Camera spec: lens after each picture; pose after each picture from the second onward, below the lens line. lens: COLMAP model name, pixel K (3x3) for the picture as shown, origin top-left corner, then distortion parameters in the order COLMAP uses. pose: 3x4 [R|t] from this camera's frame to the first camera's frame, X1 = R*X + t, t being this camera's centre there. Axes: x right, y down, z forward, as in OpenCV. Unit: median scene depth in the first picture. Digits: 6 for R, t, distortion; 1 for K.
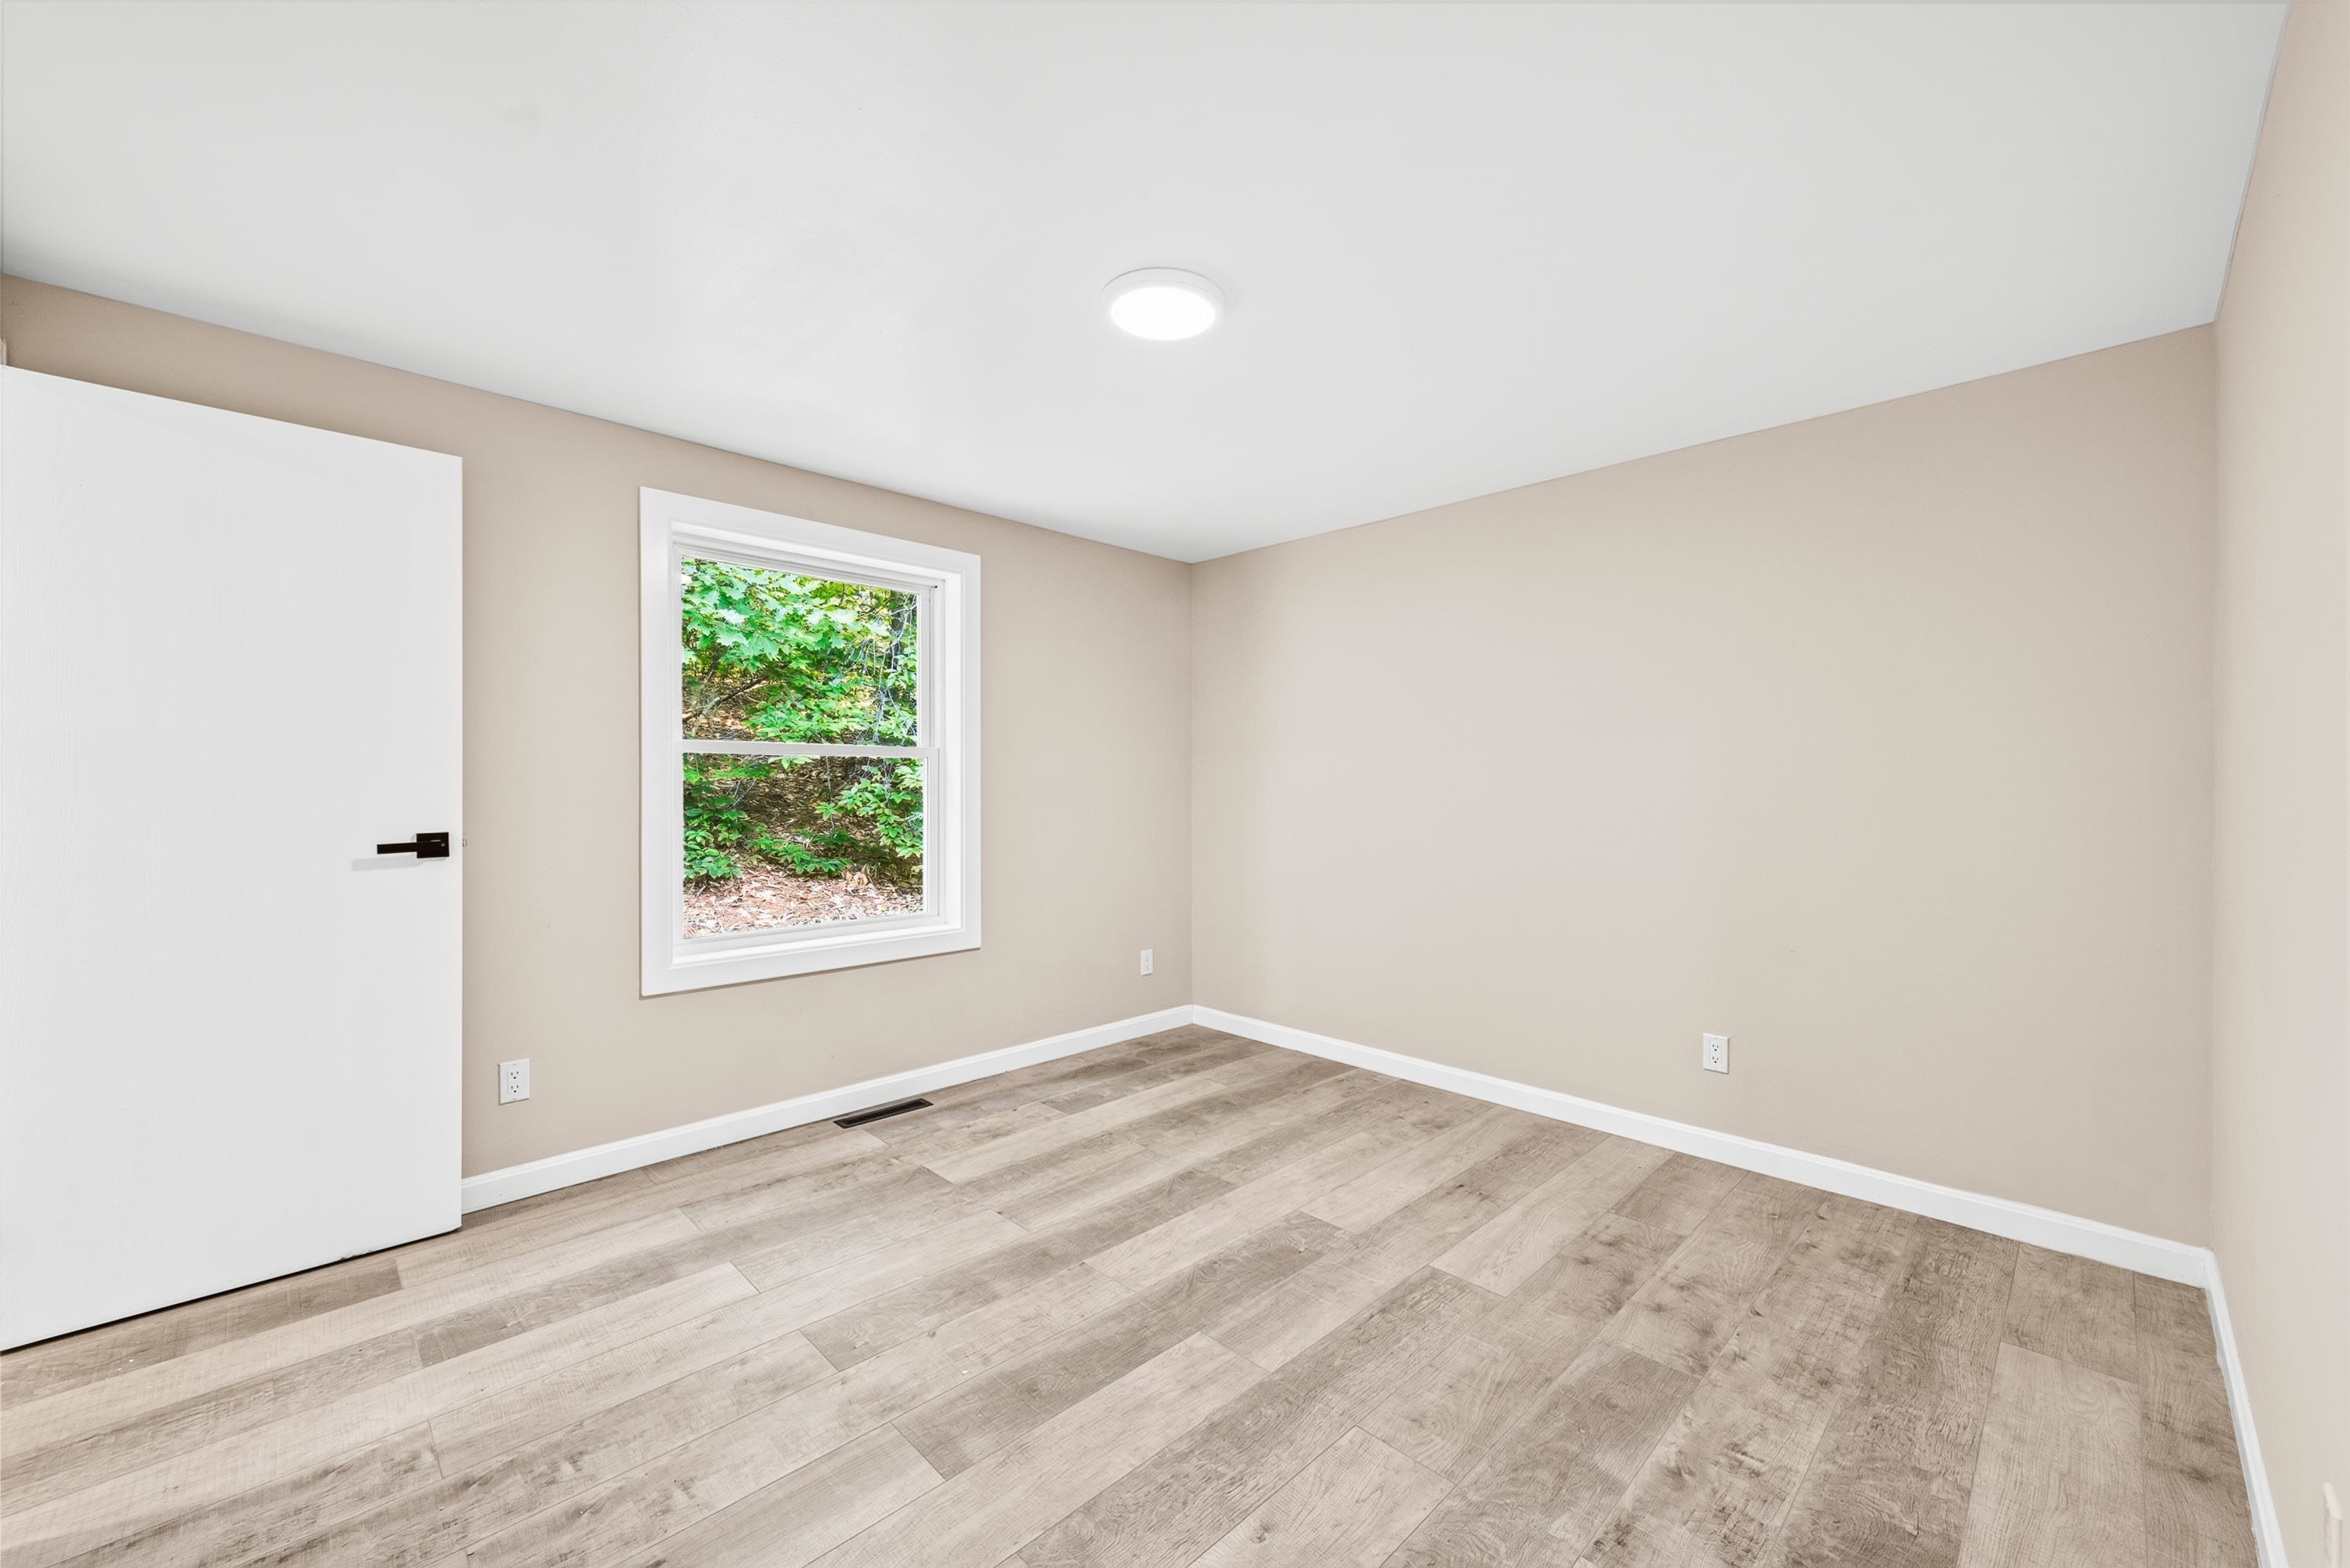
lens RADIAL K [[909.9, 0, 1186.0], [0, 909.9, 789.4], [0, 0, 1]] dist [0.016555, -0.006079]
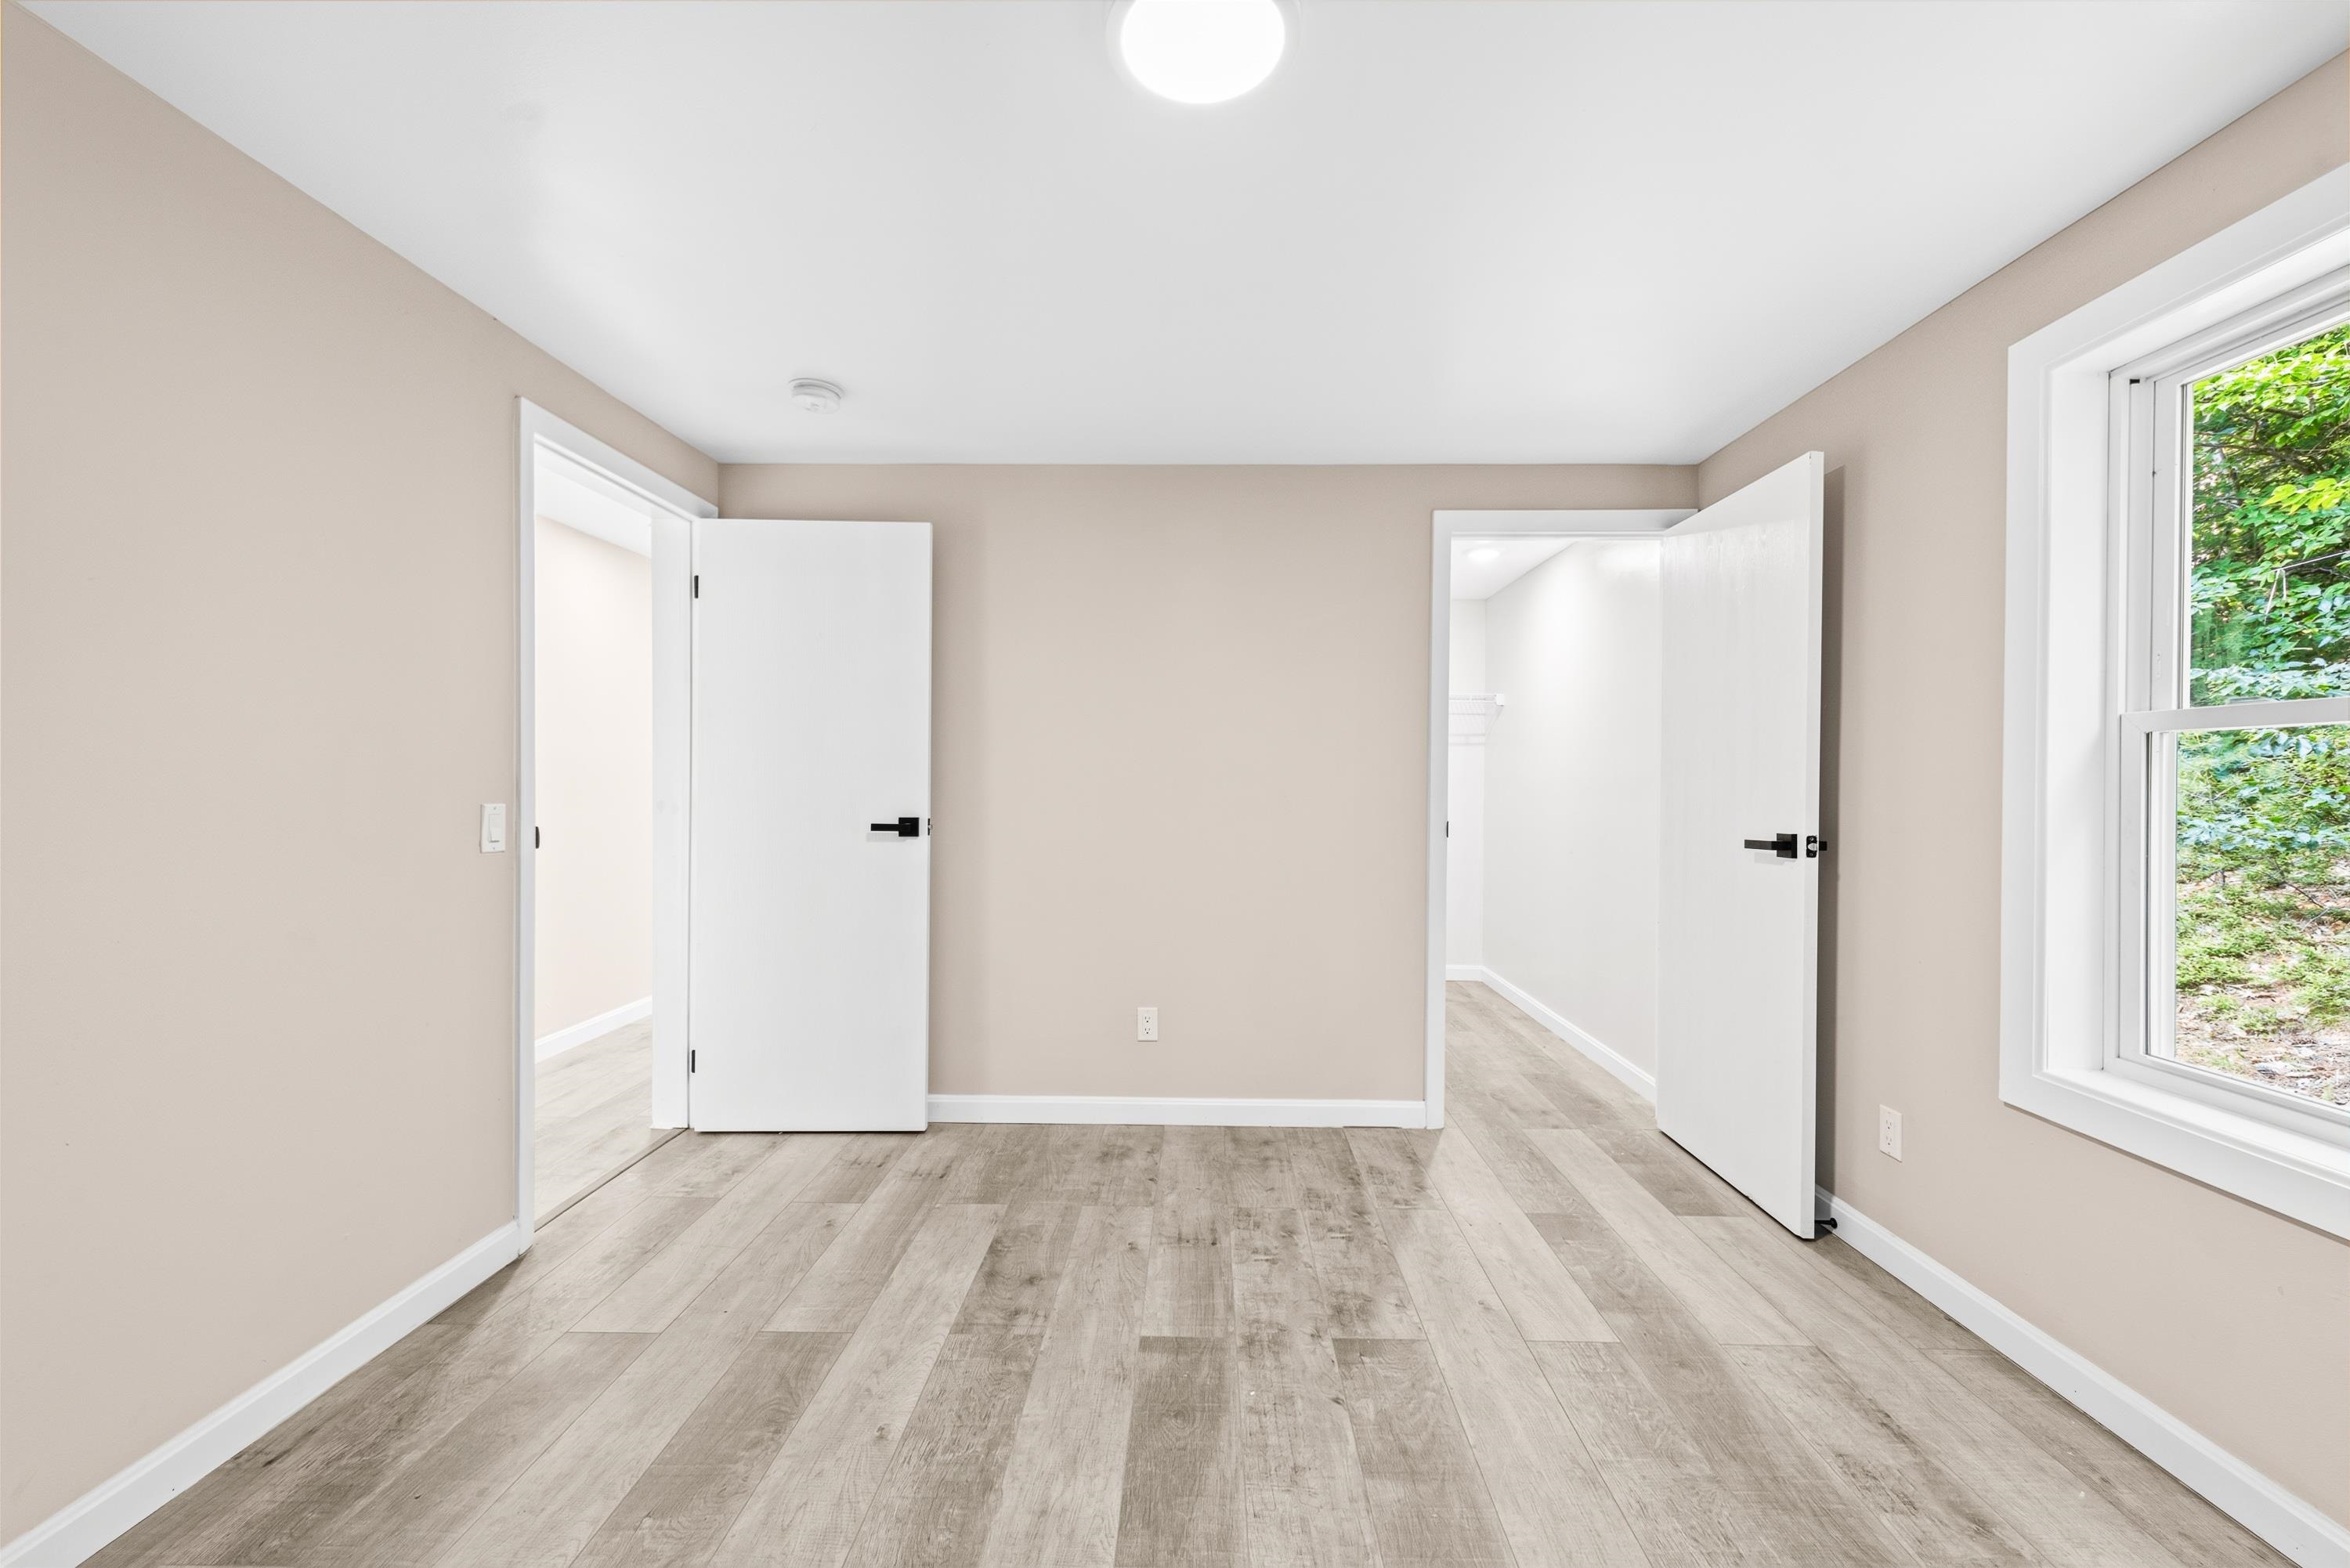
lens RADIAL K [[909.9, 0, 1186.0], [0, 909.9, 789.4], [0, 0, 1]] dist [0.016555, -0.006079]
pose [[-0.714904, 0.002673, -0.699217, 0.499452], [-0.009250, 0.999869, 0.013279, -0.011742], [0.699161, 0.015961, -0.714786, 1.693423]]
